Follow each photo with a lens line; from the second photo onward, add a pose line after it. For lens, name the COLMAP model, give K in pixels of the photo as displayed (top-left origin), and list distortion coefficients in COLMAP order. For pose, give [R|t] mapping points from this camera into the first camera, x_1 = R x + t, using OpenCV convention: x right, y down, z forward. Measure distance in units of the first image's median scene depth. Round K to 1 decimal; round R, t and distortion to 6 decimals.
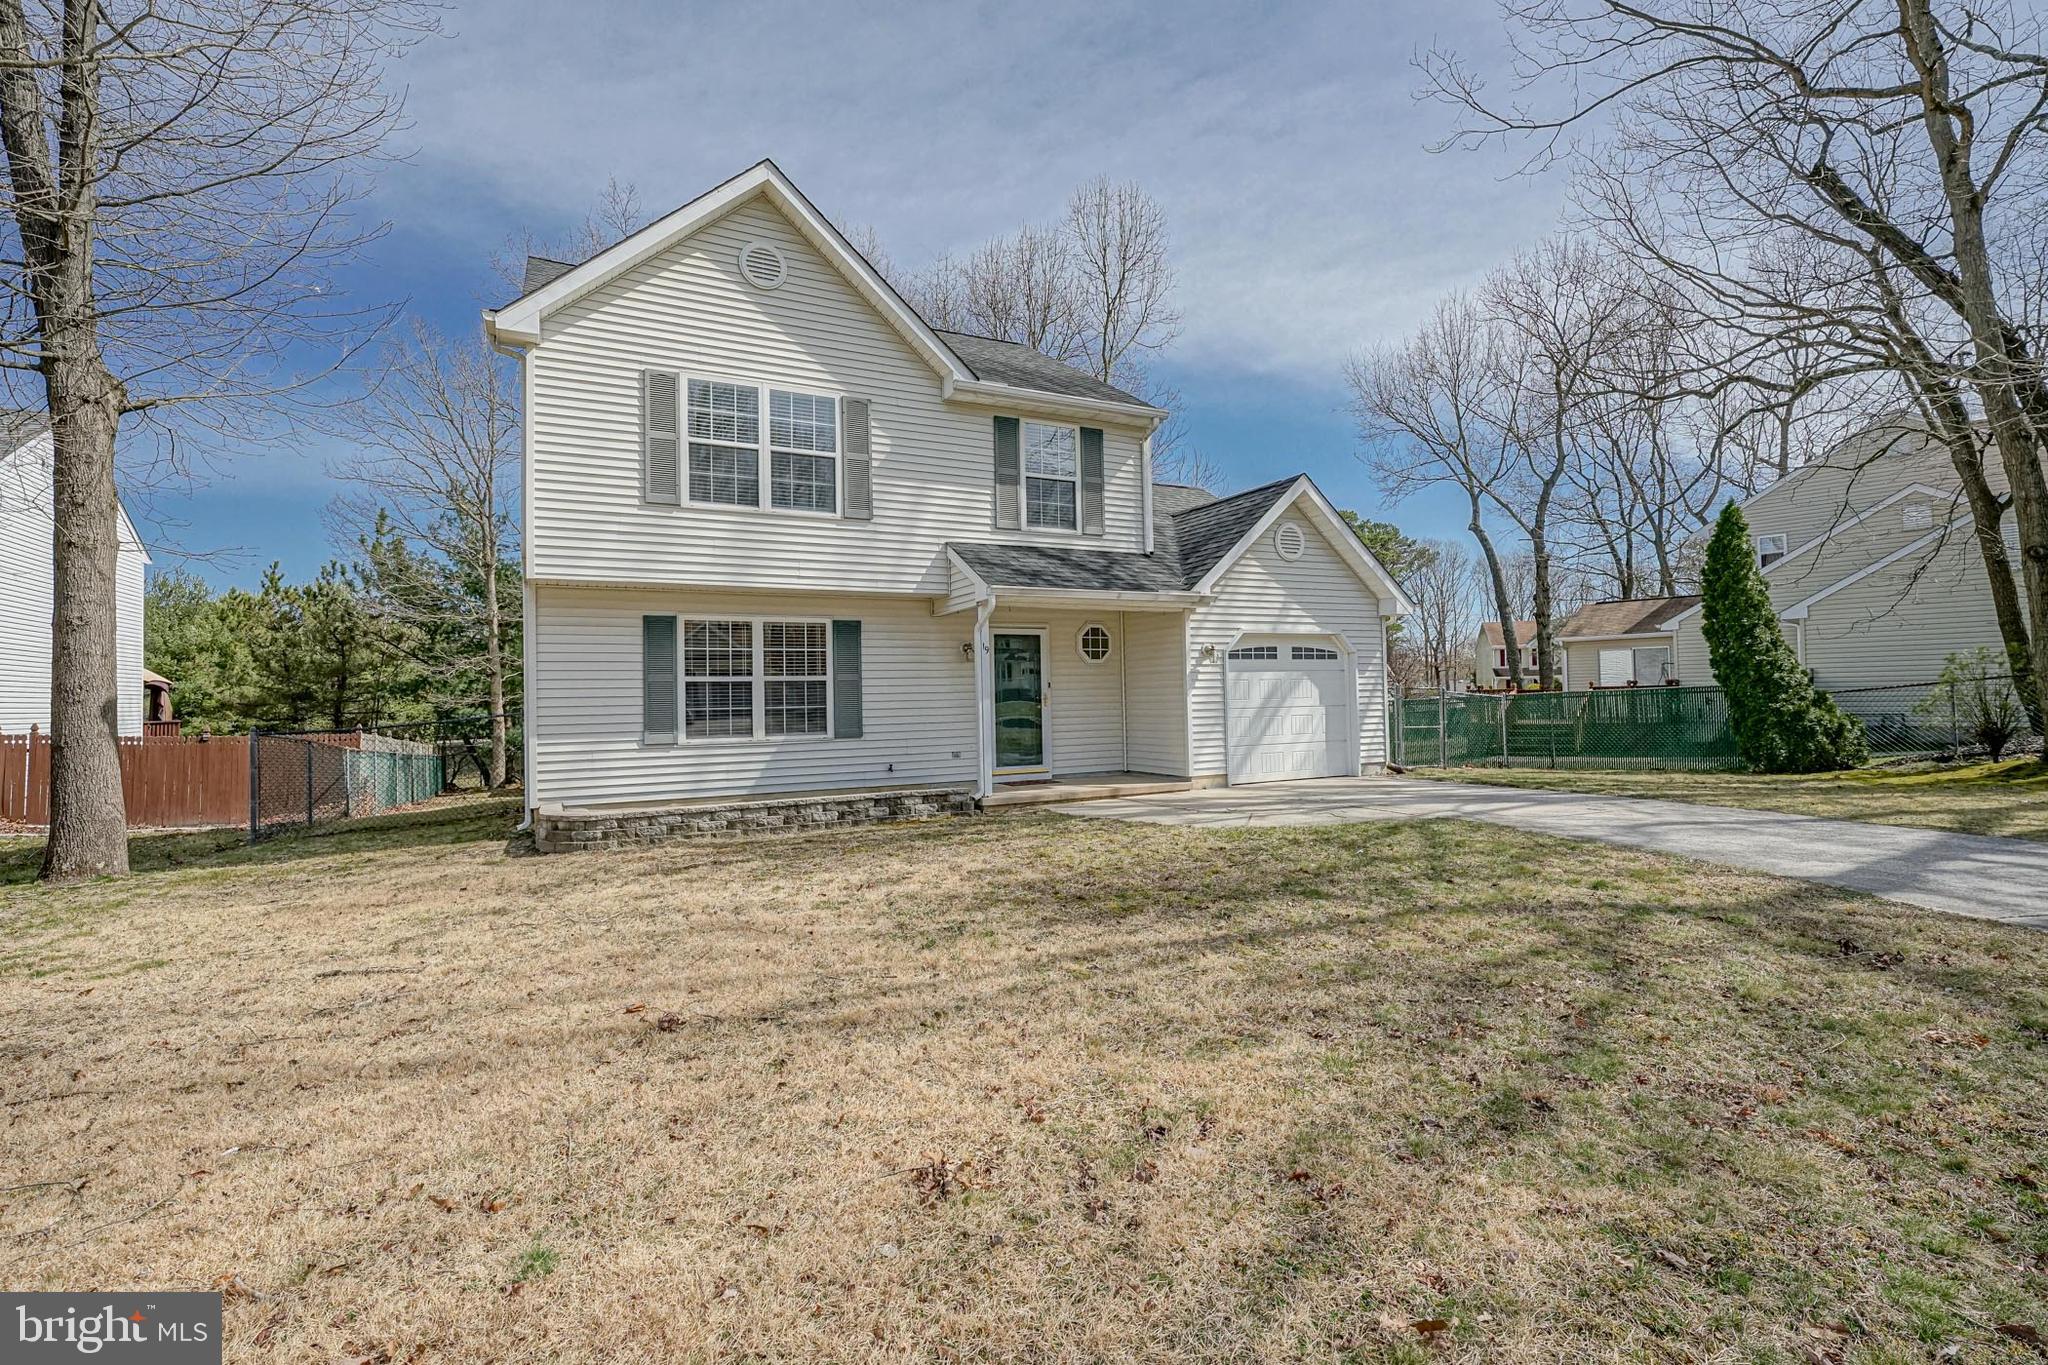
lens RADIAL K [[889.1, 0, 1027.5], [0, 889.1, 674.8], [0, 0, 1]] dist [-0.000110, 0.000080]
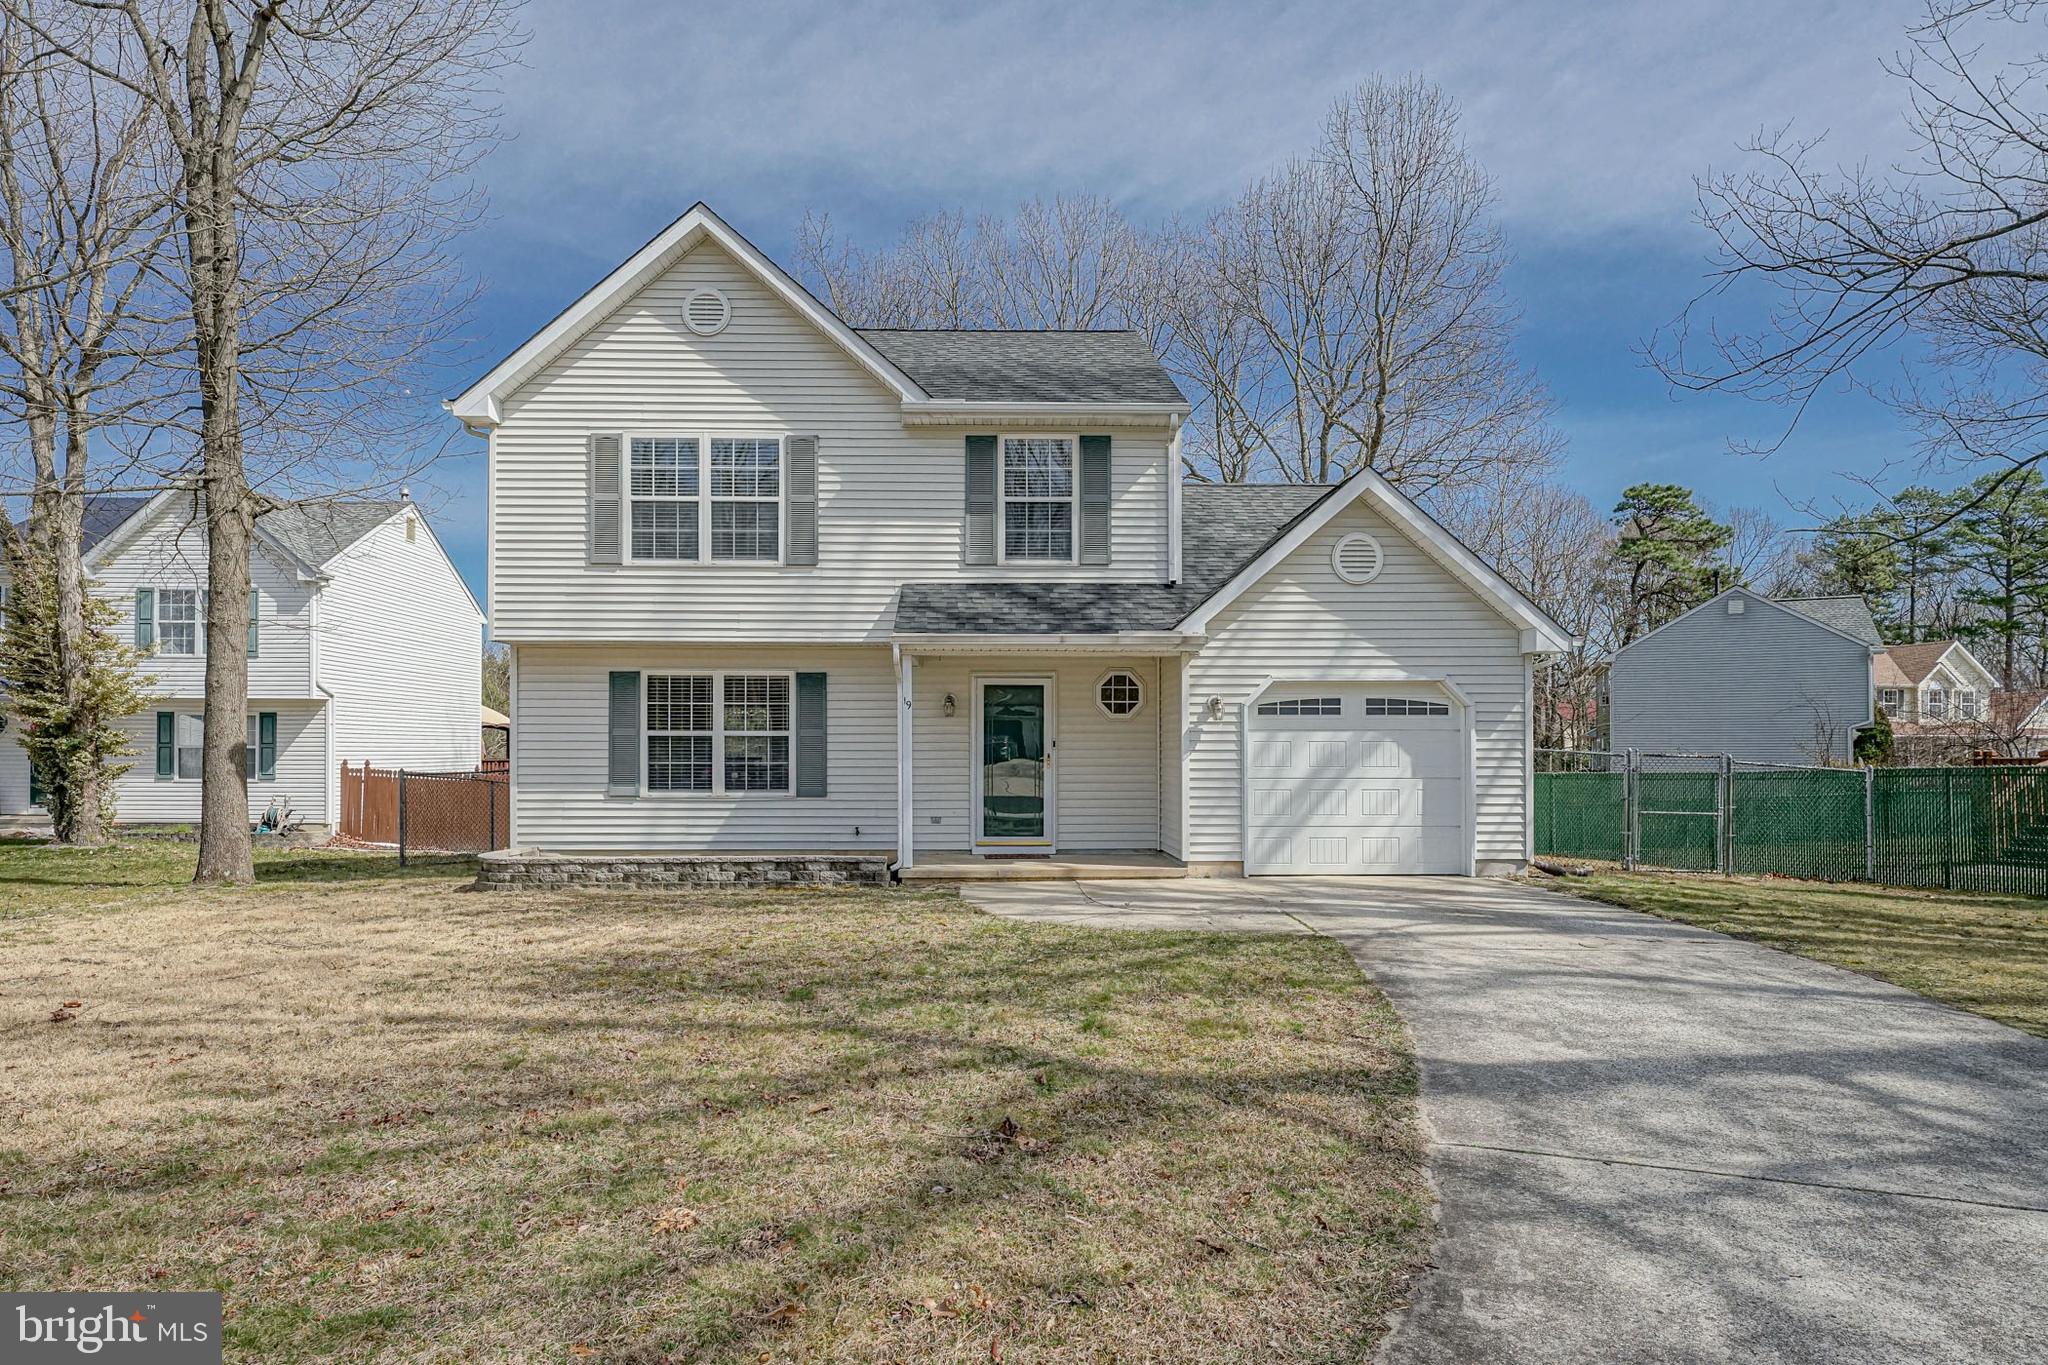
lens RADIAL K [[1061.0, 0, 1020.6], [0, 1061.0, 745.8], [0, 0, 1]] dist [-0.000155, -0.000395]
pose [[0.904886, 0.017827, -0.425280, 0.497594], [-0.007549, 0.999638, 0.025842, -0.014743], [0.425586, -0.020174, 0.904693, 0.077945]]
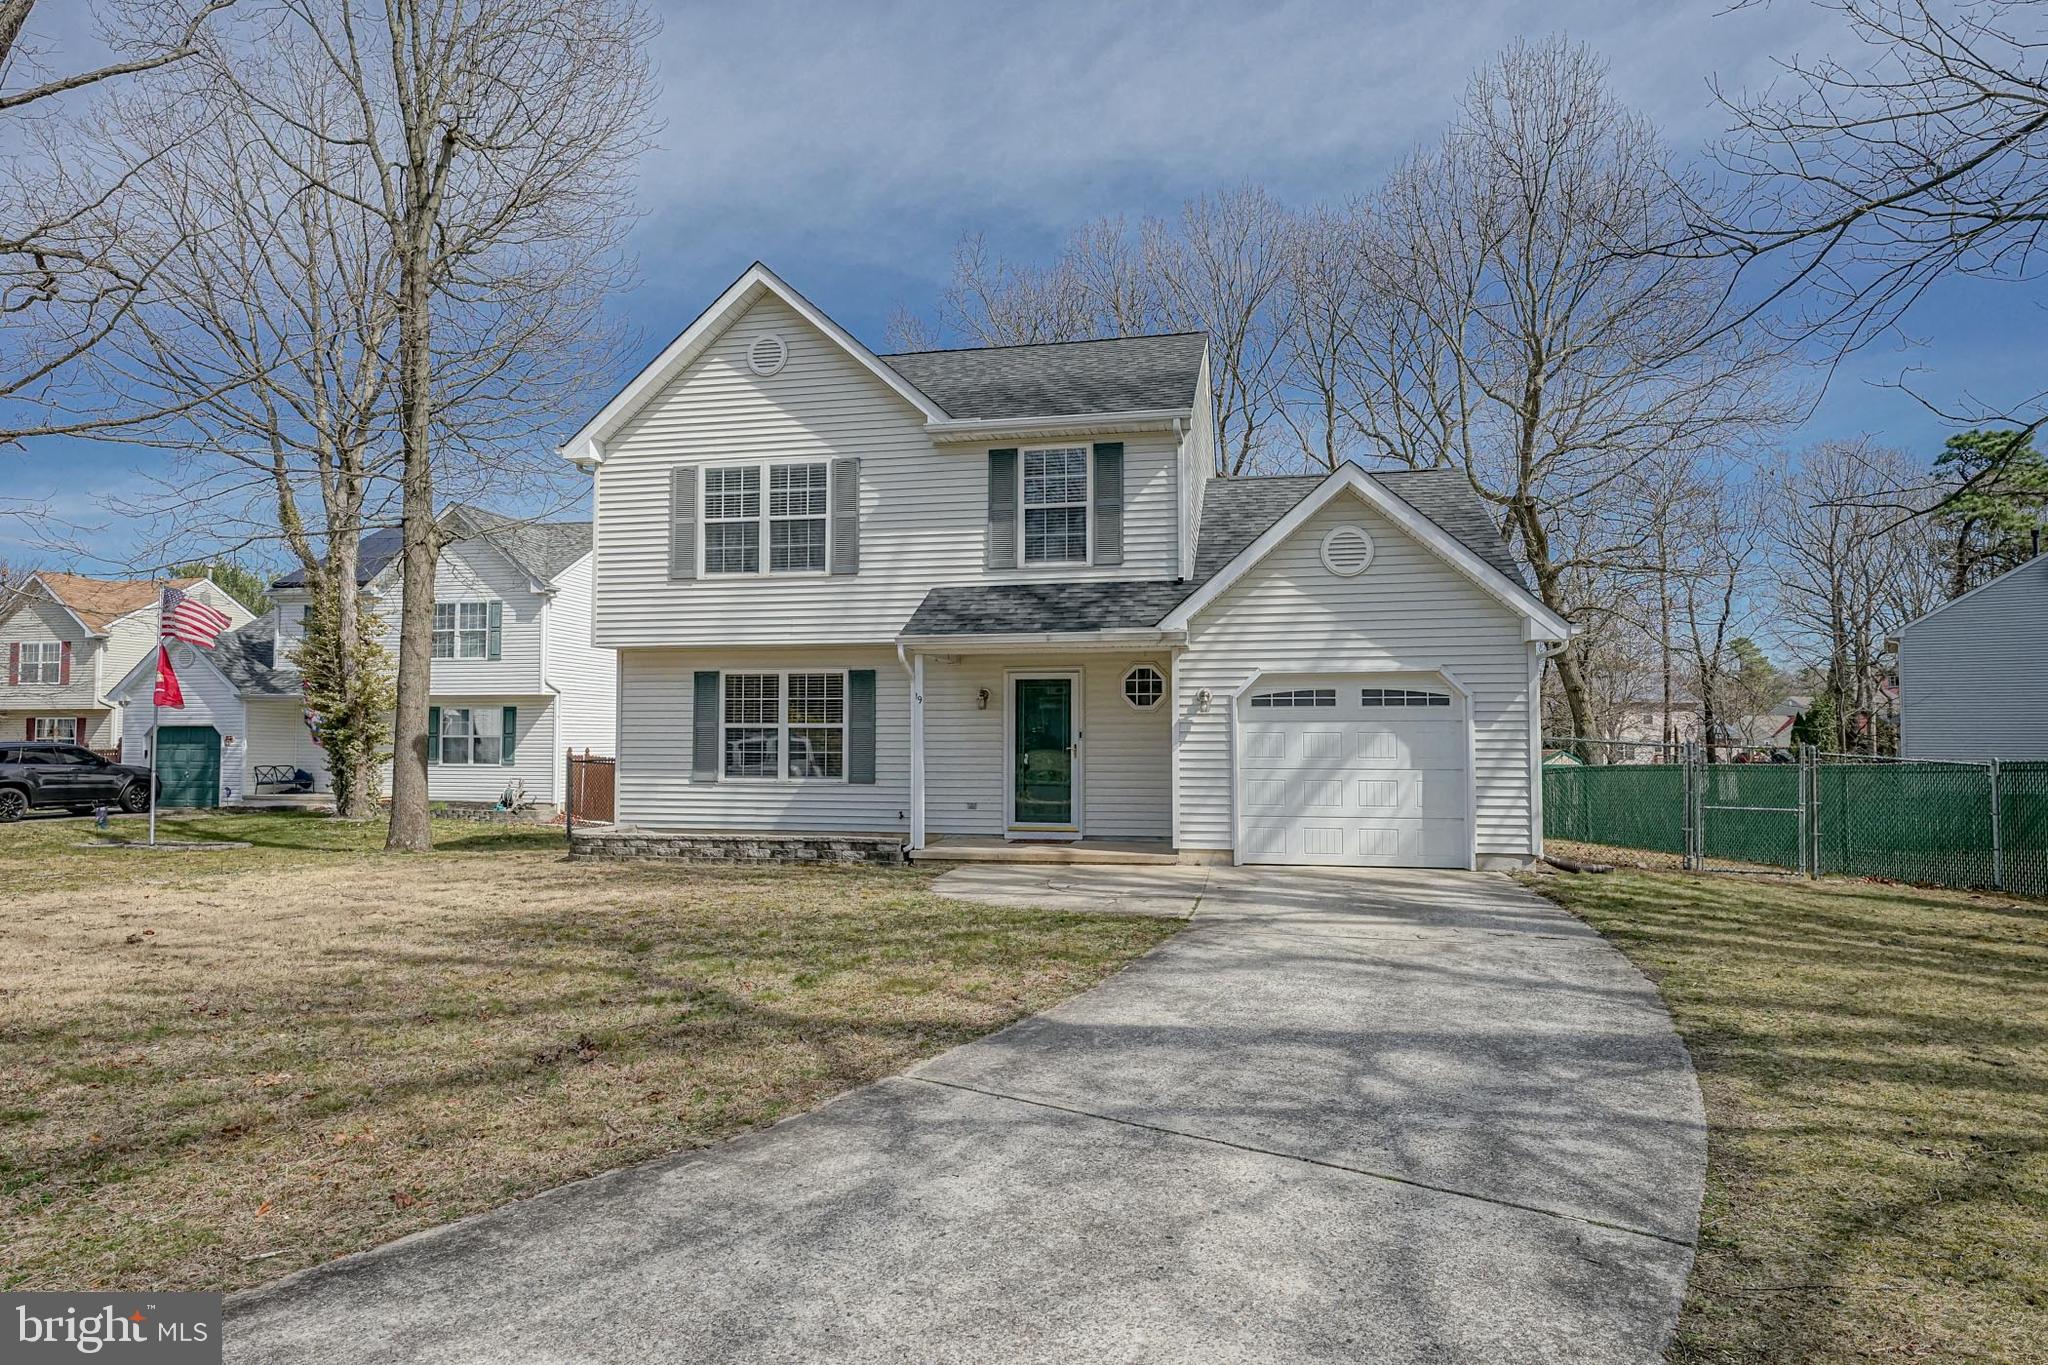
lens RADIAL K [[1077.3, 0, 1065.5], [0, 1077.3, 697.8], [0, 0, 1]] dist [0.000132, 0.000055]
pose [[0.796479, -0.003007, -0.604659, 0.777516], [-0.000774, 0.999982, -0.005992, -0.022331], [0.604666, 0.005240, 0.796462, 0.147797]]
